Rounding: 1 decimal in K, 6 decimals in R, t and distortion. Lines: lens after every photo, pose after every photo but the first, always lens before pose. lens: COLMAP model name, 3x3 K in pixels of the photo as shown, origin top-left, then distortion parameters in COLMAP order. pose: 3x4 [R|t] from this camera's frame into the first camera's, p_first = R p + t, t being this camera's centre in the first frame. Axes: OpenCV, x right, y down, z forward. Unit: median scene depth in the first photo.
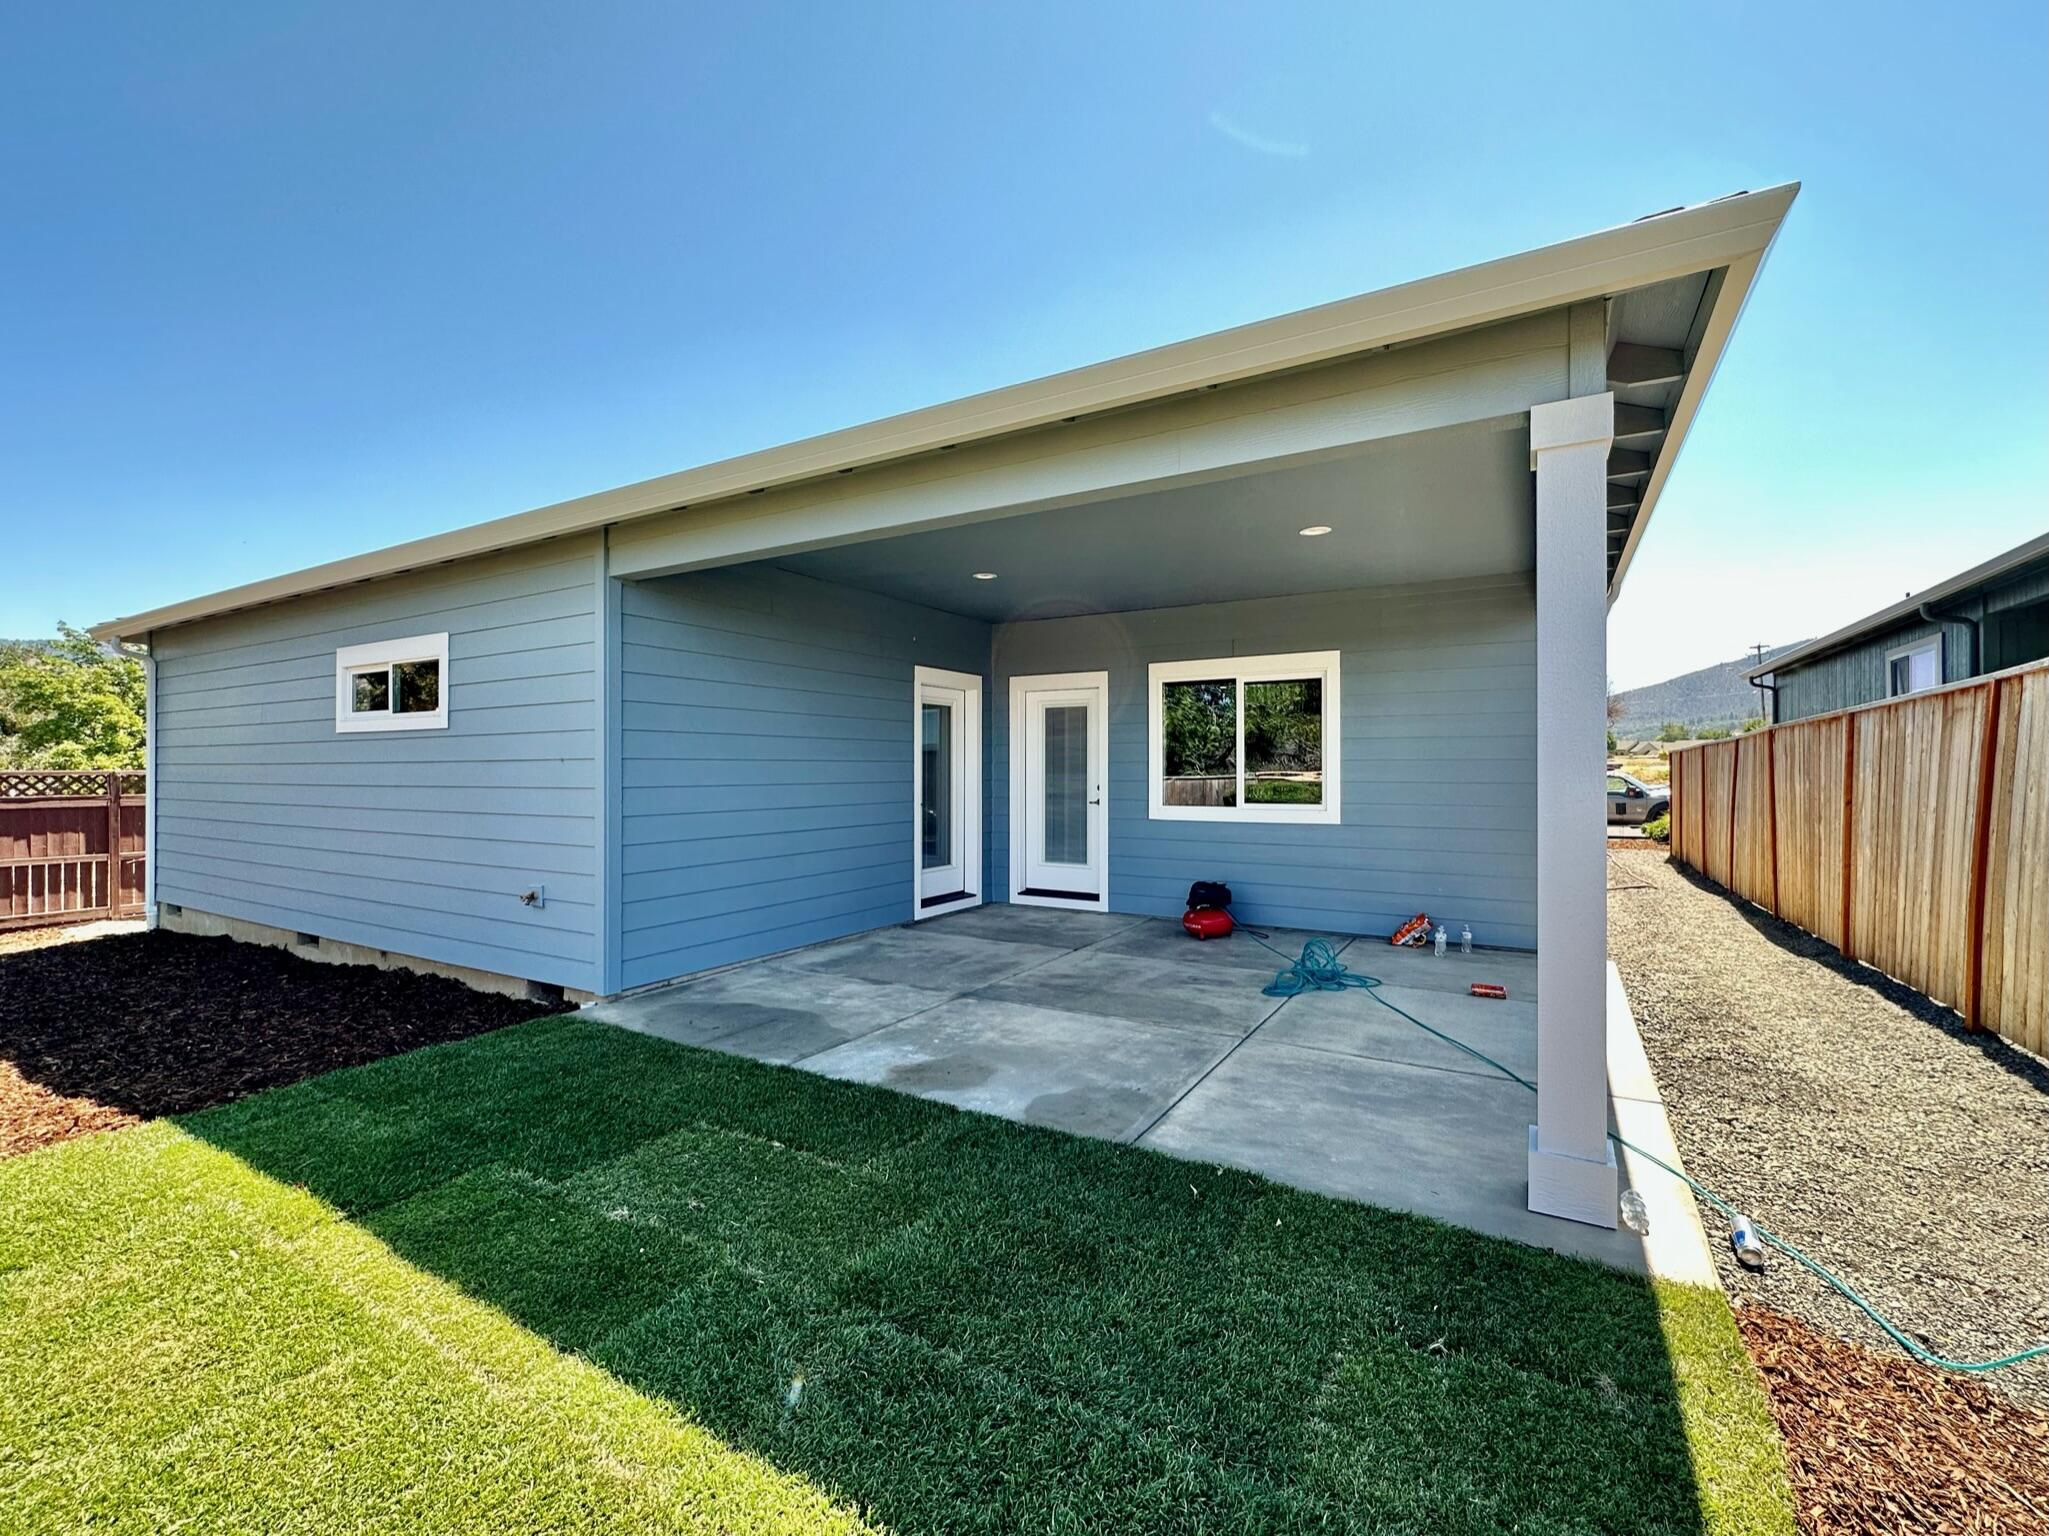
lens RADIAL K [[884.2, 0, 1024.5], [0, 884.2, 768.0], [0, 0, 1]] dist [0.000471, 0.000122]
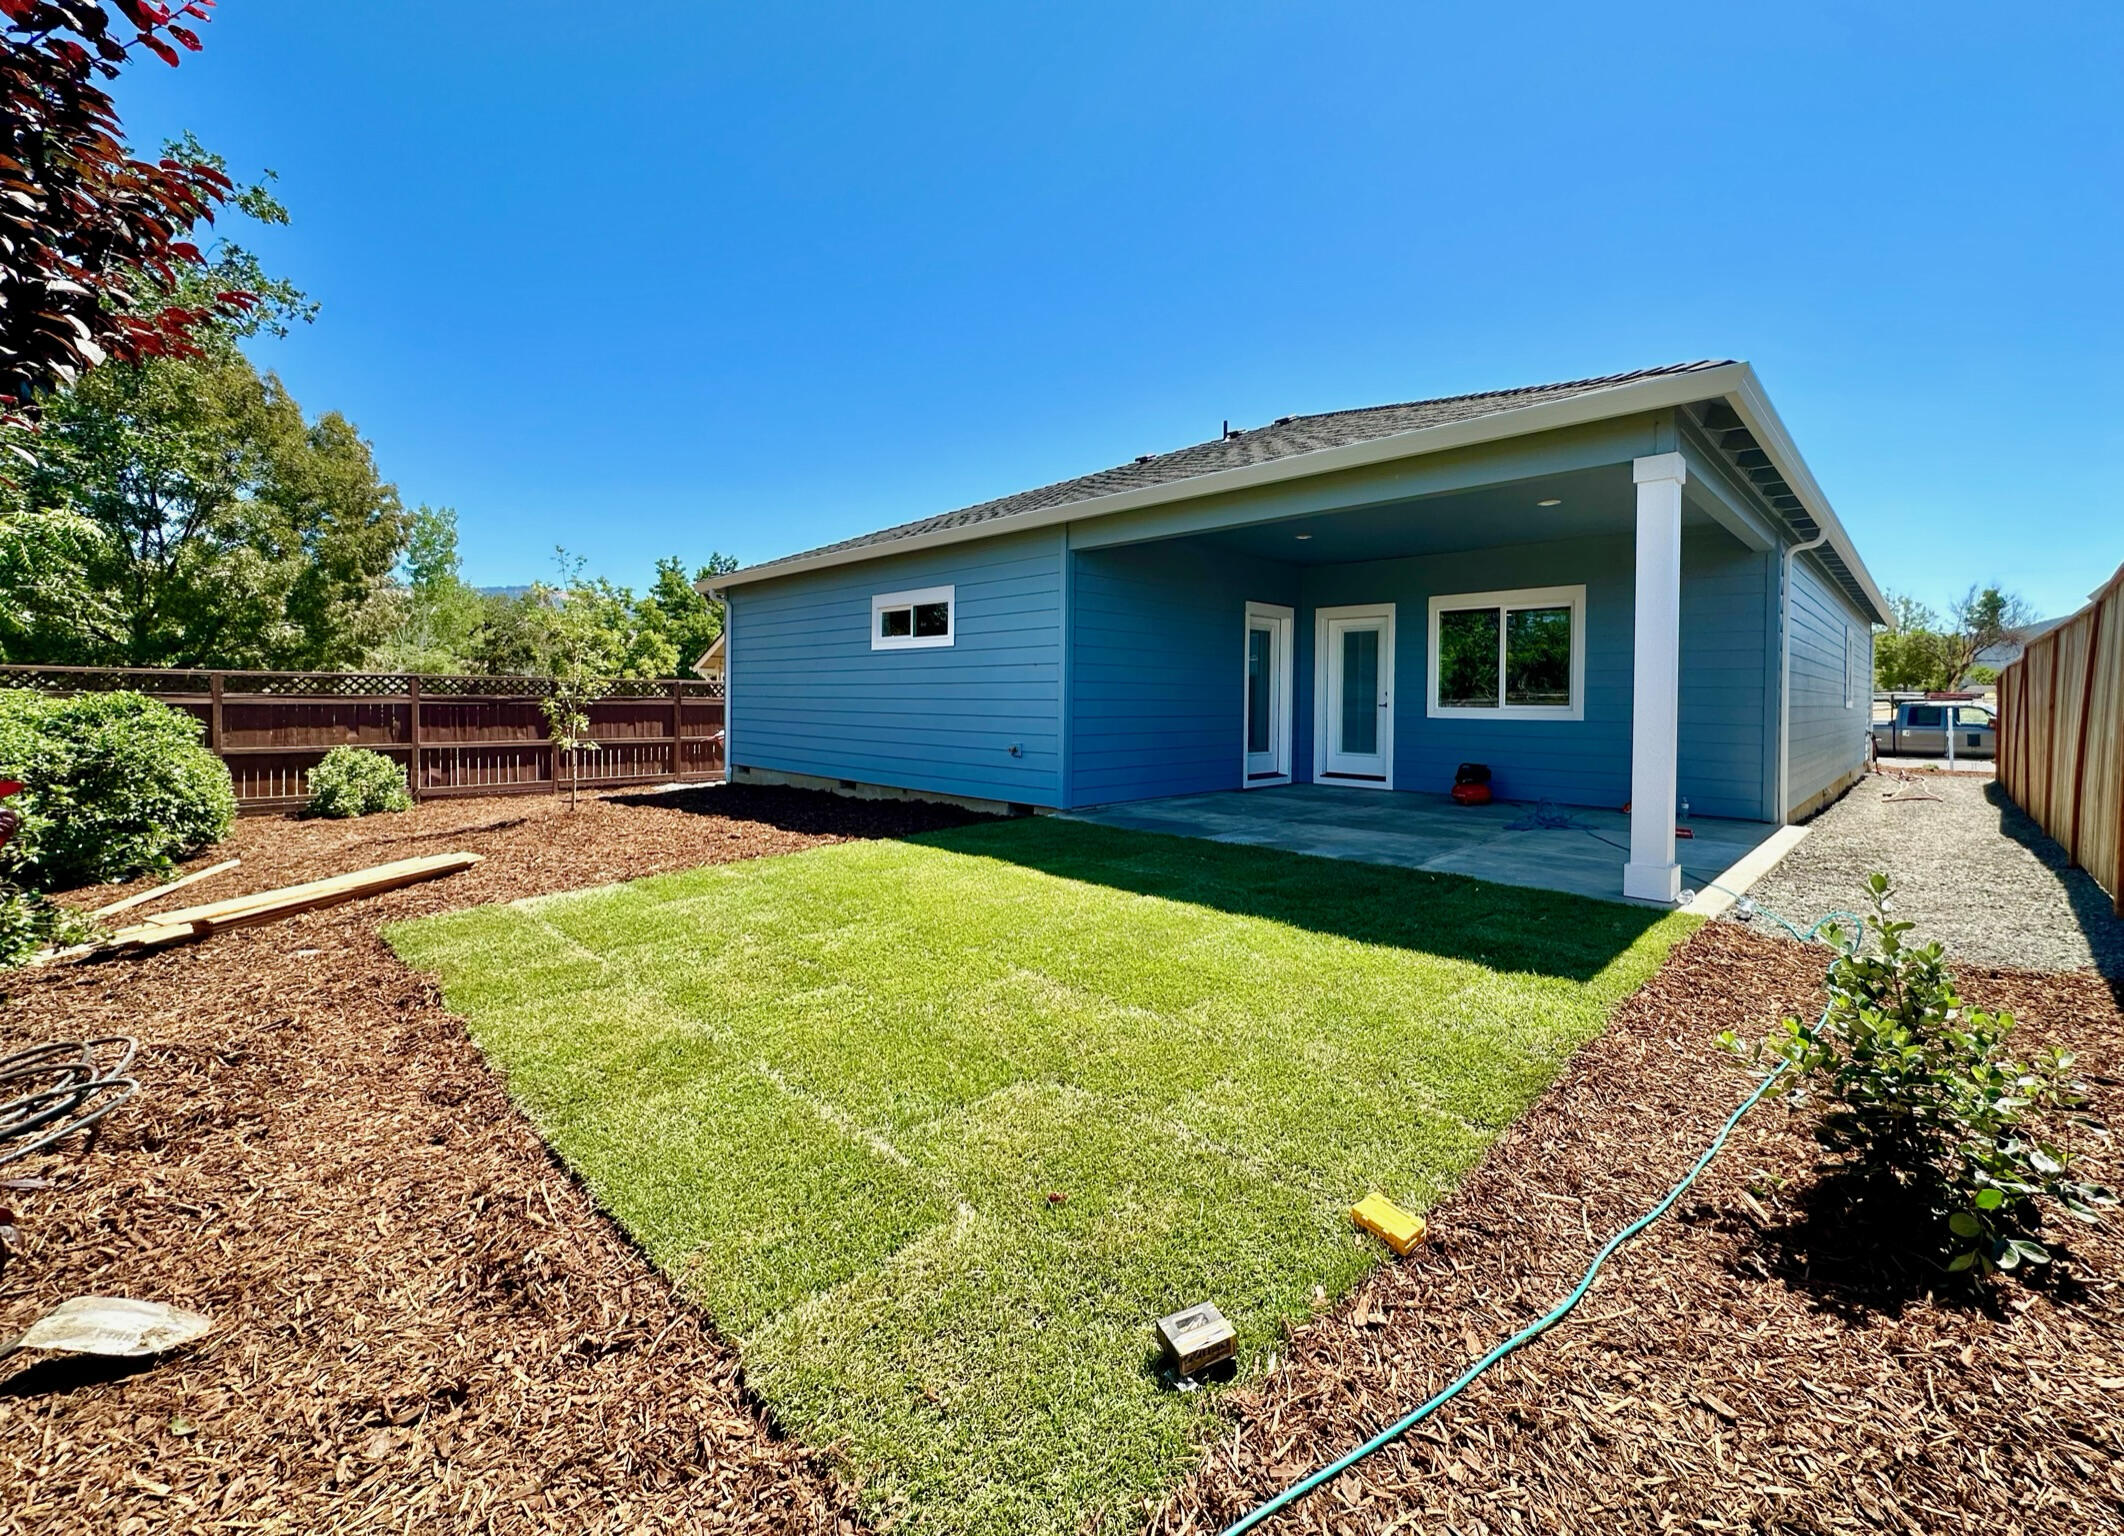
lens RADIAL K [[875.6, 0, 1105.0], [0, 875.6, 702.0], [0, 0, 1]] dist [-0.000207, -0.000001]
pose [[0.972979, 0.012875, -0.230535, -0.021729], [-0.011800, 0.999912, 0.006041, 0.032305], [0.230593, -0.003158, 0.973045, -0.348858]]
